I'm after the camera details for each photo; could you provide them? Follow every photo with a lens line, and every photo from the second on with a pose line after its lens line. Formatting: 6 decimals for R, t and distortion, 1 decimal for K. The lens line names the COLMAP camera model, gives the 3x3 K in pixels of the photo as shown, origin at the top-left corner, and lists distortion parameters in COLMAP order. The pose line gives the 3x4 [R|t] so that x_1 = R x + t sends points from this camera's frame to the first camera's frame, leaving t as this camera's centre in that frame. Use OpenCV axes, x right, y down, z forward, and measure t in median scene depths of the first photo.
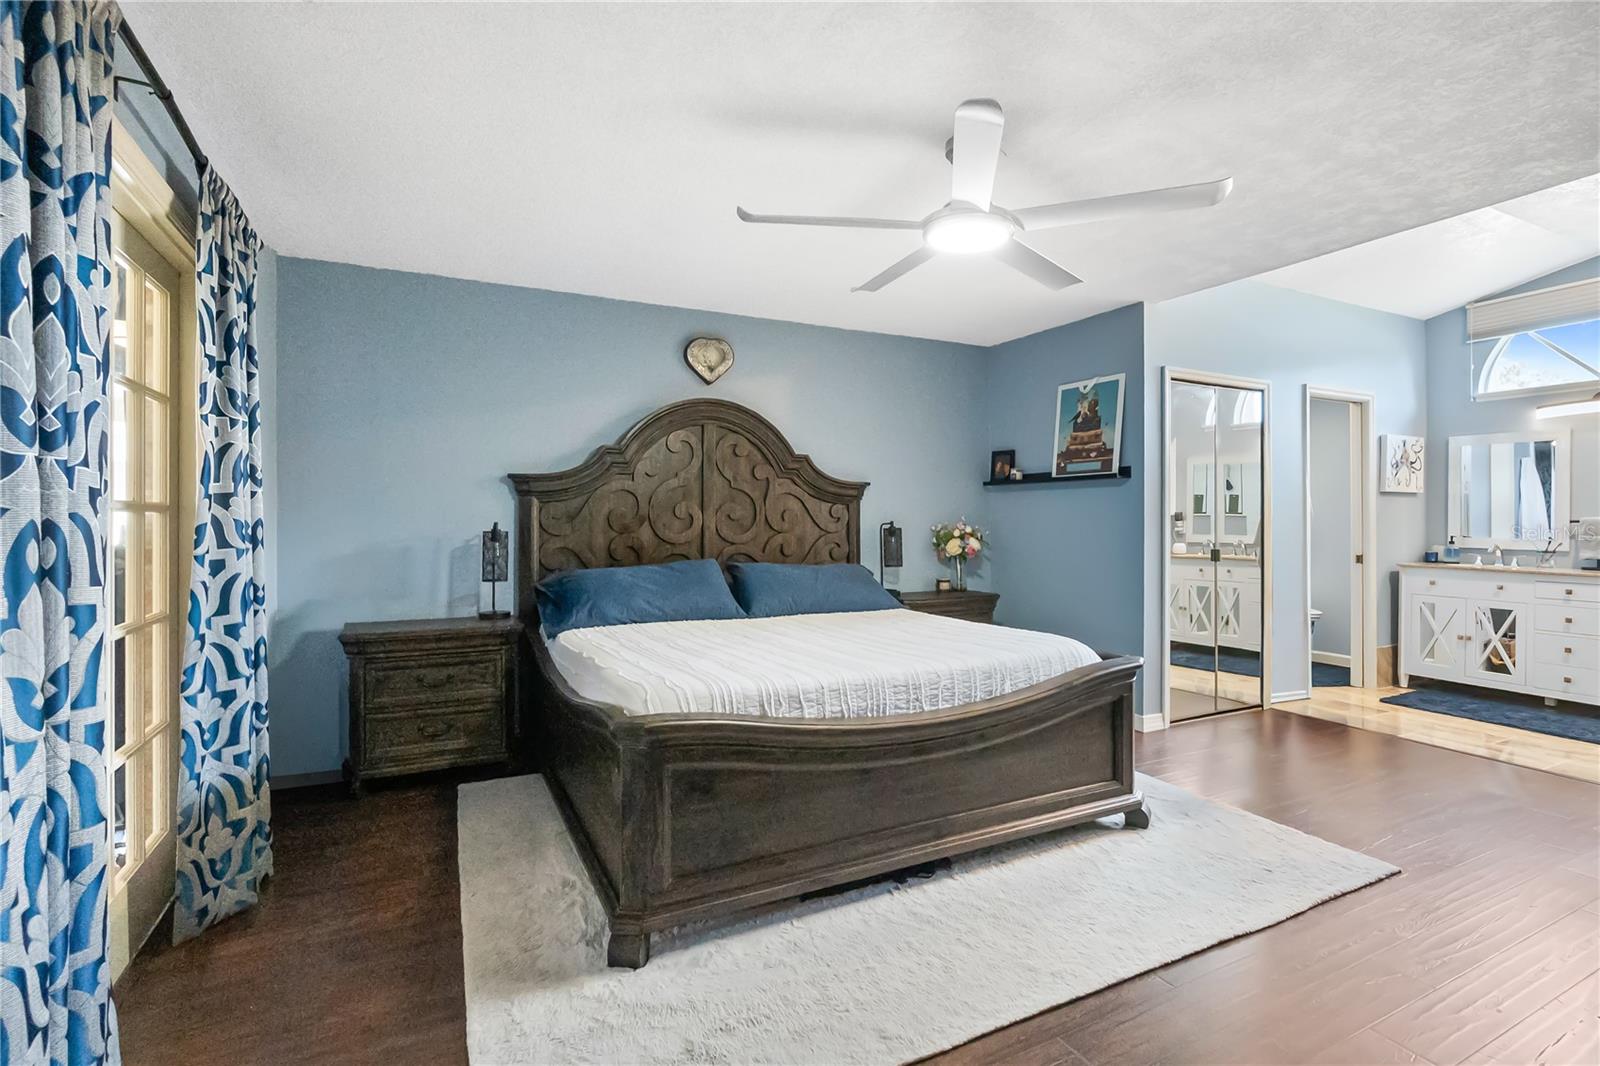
lens RADIAL K [[764.3, 0, 799.5], [0, 764.3, 506.3], [0, 0, 1]] dist [-0.059212, -0.000220]
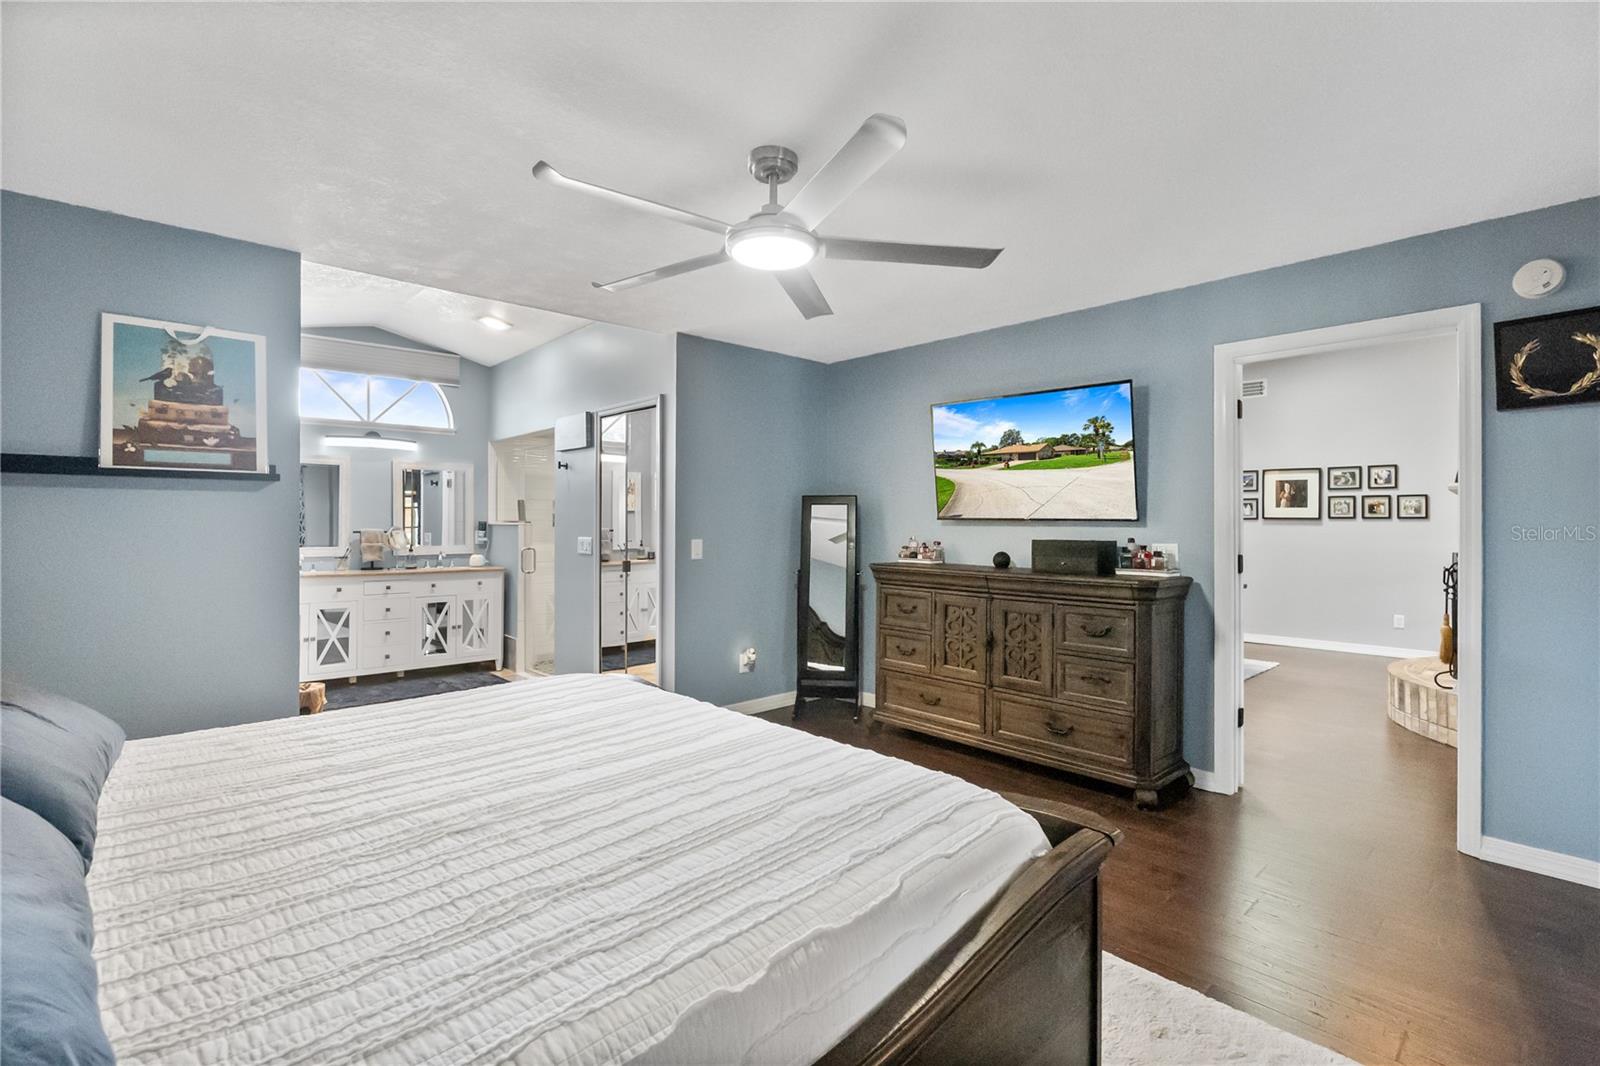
lens RADIAL K [[746.0, 0, 804.0], [0, 746.0, 517.3], [0, 0, 1]] dist [-0.001436, -0.001014]
pose [[-0.344111, 0.002248, 0.938926, -0.407790], [-0.016481, 0.999829, -0.008434, -0.004806], [-0.938784, -0.018377, -0.344015, 0.733878]]
